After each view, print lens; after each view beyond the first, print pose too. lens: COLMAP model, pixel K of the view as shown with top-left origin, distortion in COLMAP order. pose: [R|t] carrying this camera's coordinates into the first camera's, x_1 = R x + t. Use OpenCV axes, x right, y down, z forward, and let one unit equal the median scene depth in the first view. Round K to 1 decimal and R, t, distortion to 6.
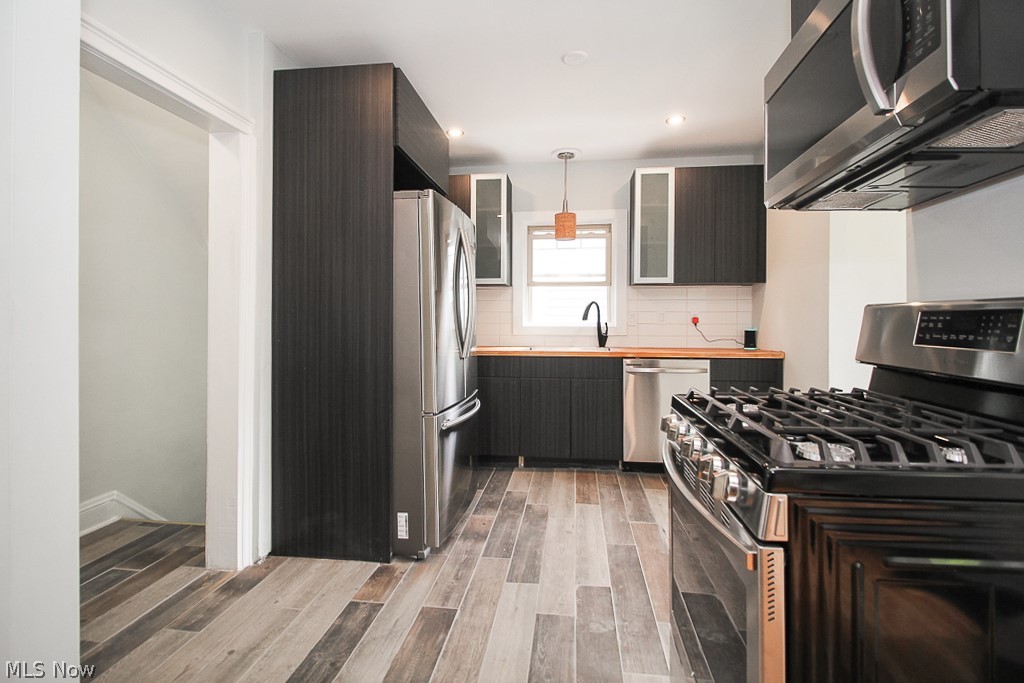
lens RADIAL K [[483.0, 0, 492.4], [0, 483.0, 321.2], [0, 0, 1]] dist [0.014254, -0.008111]
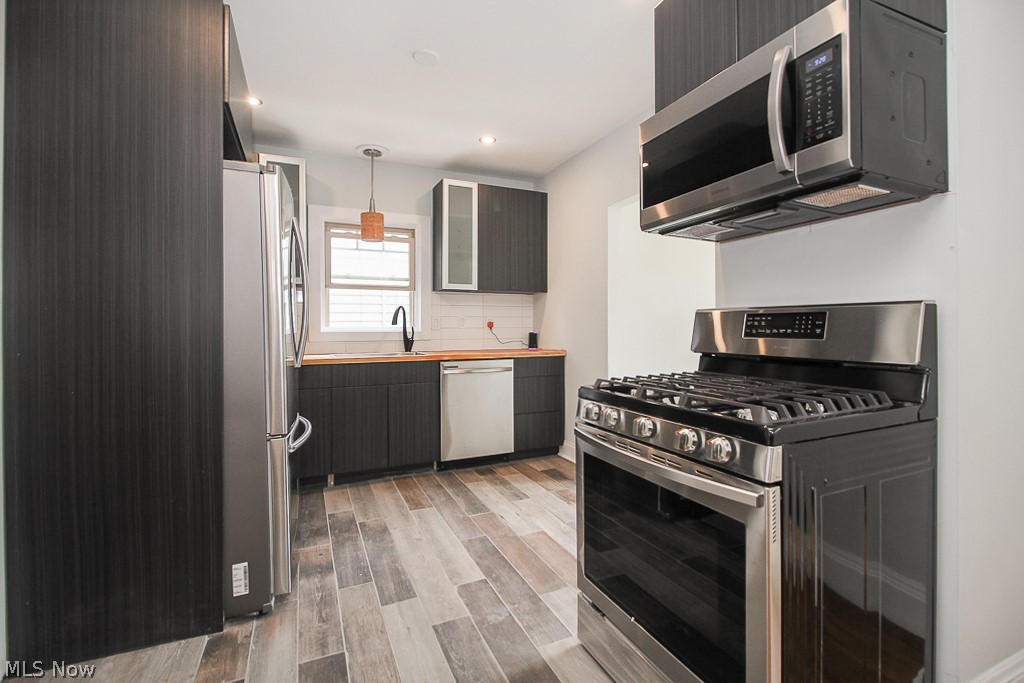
lens RADIAL K [[483.0, 0, 507.4], [0, 483.0, 329.9], [0, 0, 1]] dist [0.014254, -0.008111]
pose [[0.846493, -0.008043, 0.532339, -0.233331], [0.005943, 0.999966, 0.005658, 0.007164], [-0.532367, -0.001626, 0.846512, 0.082684]]
